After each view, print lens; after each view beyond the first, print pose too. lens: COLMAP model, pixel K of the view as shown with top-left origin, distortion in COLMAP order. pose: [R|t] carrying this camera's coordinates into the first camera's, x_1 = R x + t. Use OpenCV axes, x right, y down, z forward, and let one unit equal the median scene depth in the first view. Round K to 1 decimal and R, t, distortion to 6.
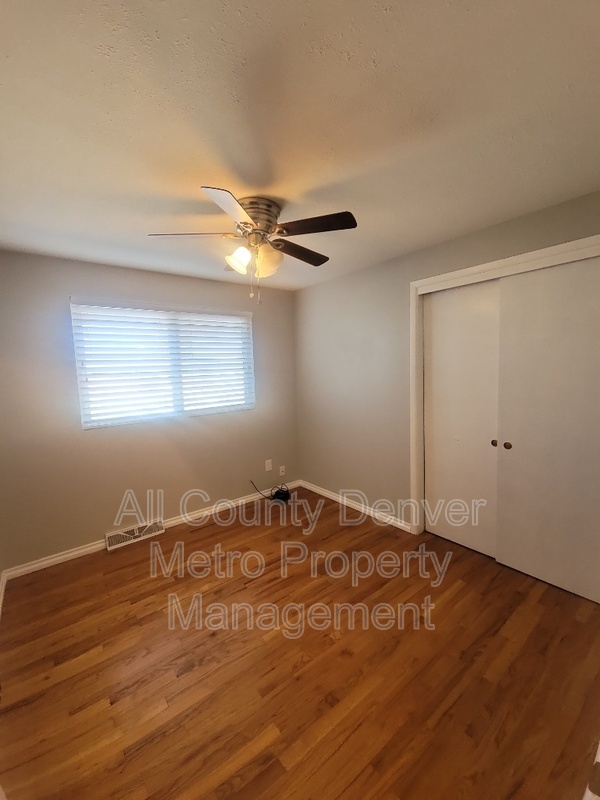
lens RADIAL K [[324.0, 0, 298.8], [0, 324.0, 397.3], [0, 0, 1]] dist [-0.001465, -0.000340]
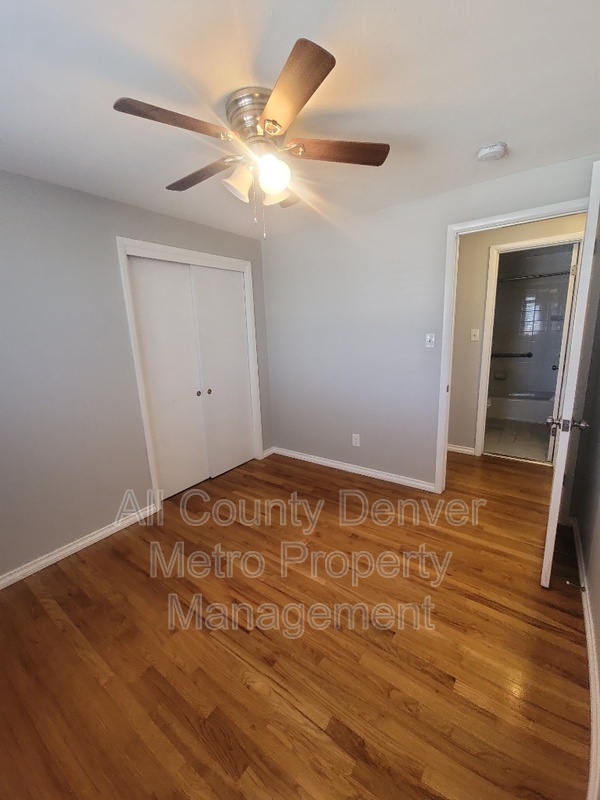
lens RADIAL K [[324.0, 0, 298.8], [0, 324.0, 397.3], [0, 0, 1]] dist [-0.001465, -0.000340]
pose [[-0.265968, -0.151820, 0.951951, -0.953864], [0.142290, 0.970520, 0.194536, -0.052702], [-0.953422, 0.187194, -0.236525, 1.168912]]
